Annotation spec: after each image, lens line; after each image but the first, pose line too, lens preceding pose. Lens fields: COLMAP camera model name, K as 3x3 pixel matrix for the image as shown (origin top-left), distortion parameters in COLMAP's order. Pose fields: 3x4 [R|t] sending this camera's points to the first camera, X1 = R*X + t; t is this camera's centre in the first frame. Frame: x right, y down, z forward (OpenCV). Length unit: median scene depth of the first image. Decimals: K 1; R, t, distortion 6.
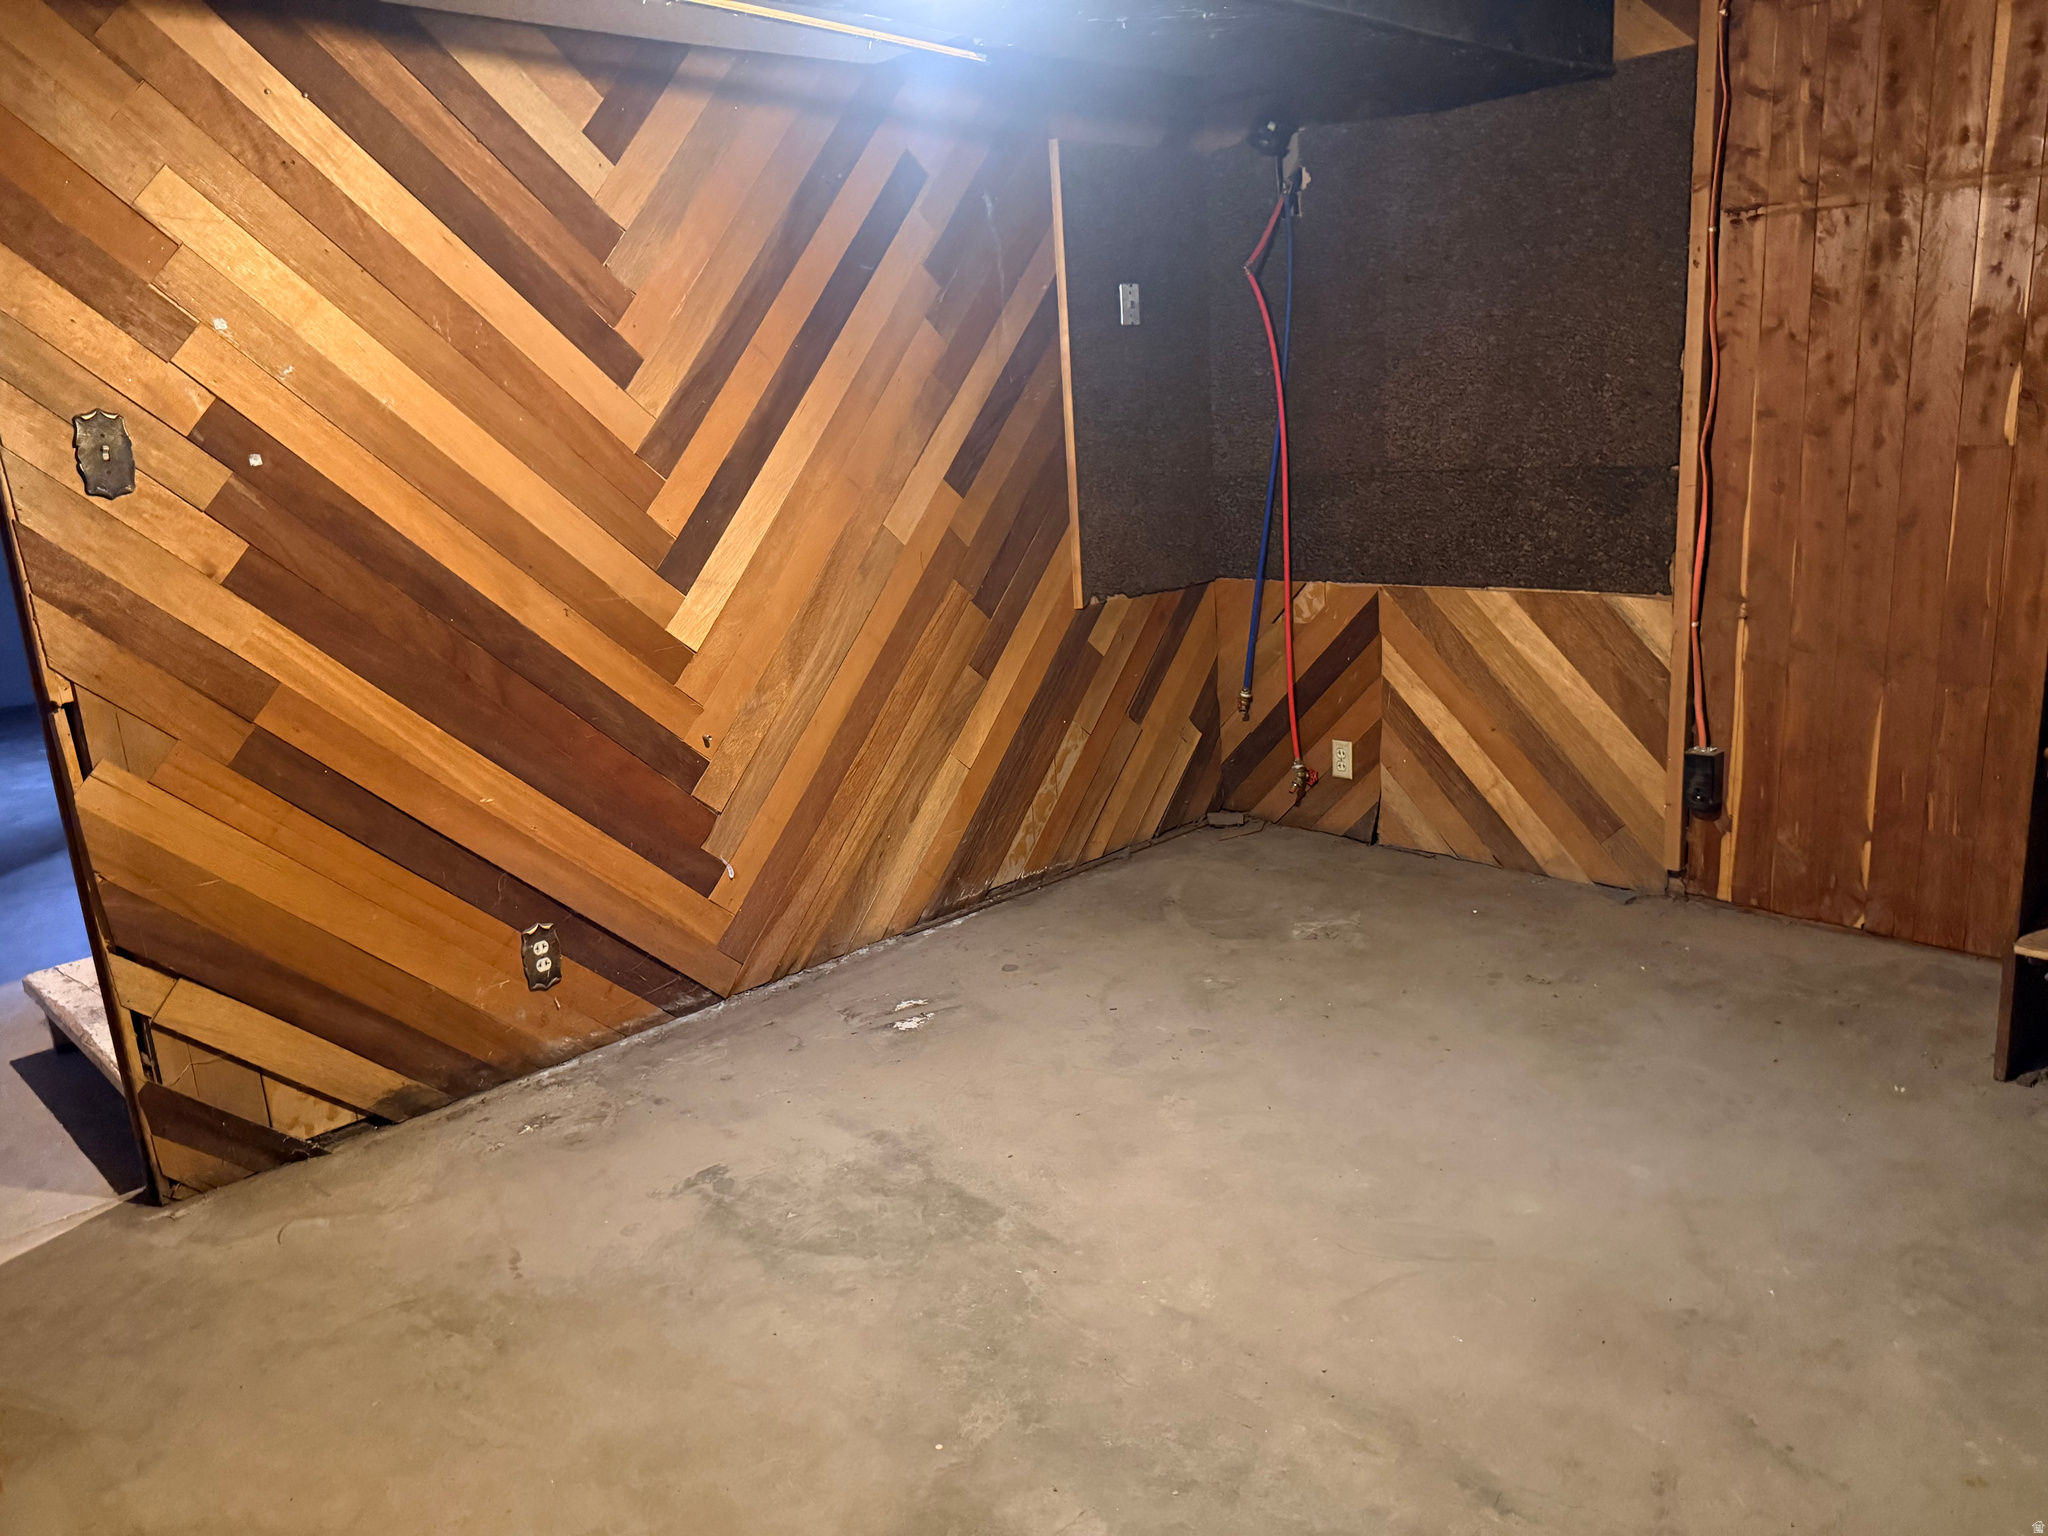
lens RADIAL K [[1437.3, 0, 1017.0], [0, 1437.3, 767.1], [0, 0, 1]] dist [0.003713, -0.008103]
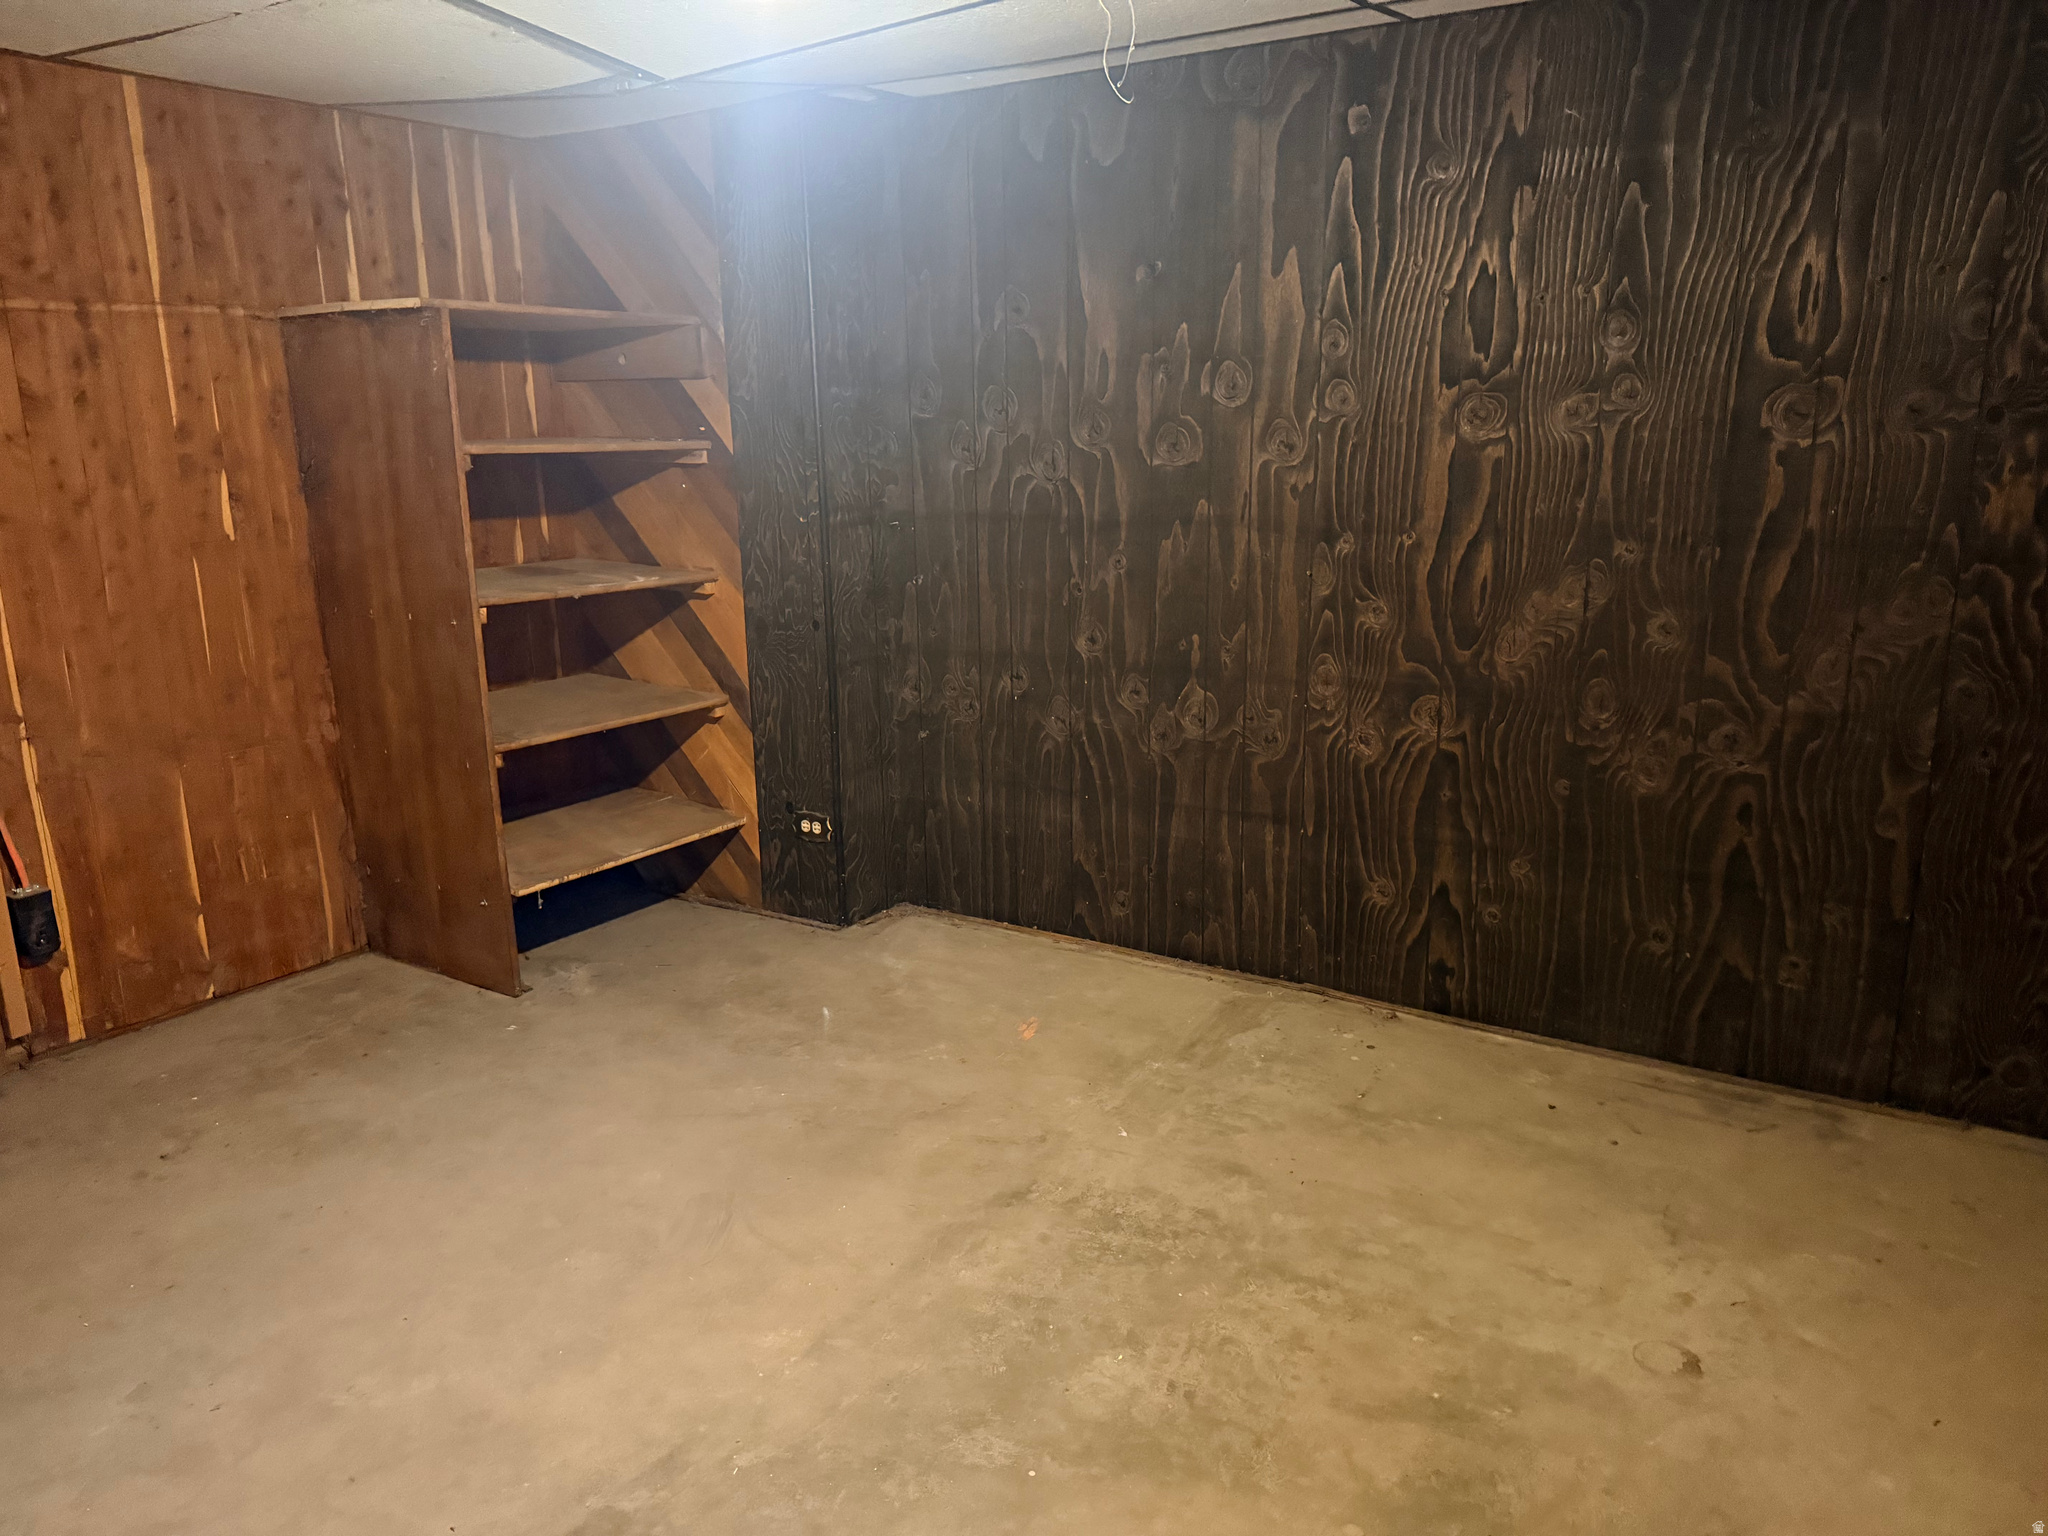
lens RADIAL K [[1437.3, 0, 1016.9], [0, 1437.3, 772.8], [0, 0, 1]] dist [0.003713, -0.008103]
pose [[-0.220603, -0.177231, 0.959126, -0.570437], [0.263152, 0.936072, 0.233497, -0.143909], [-0.939194, 0.303907, -0.159862, 0.612240]]
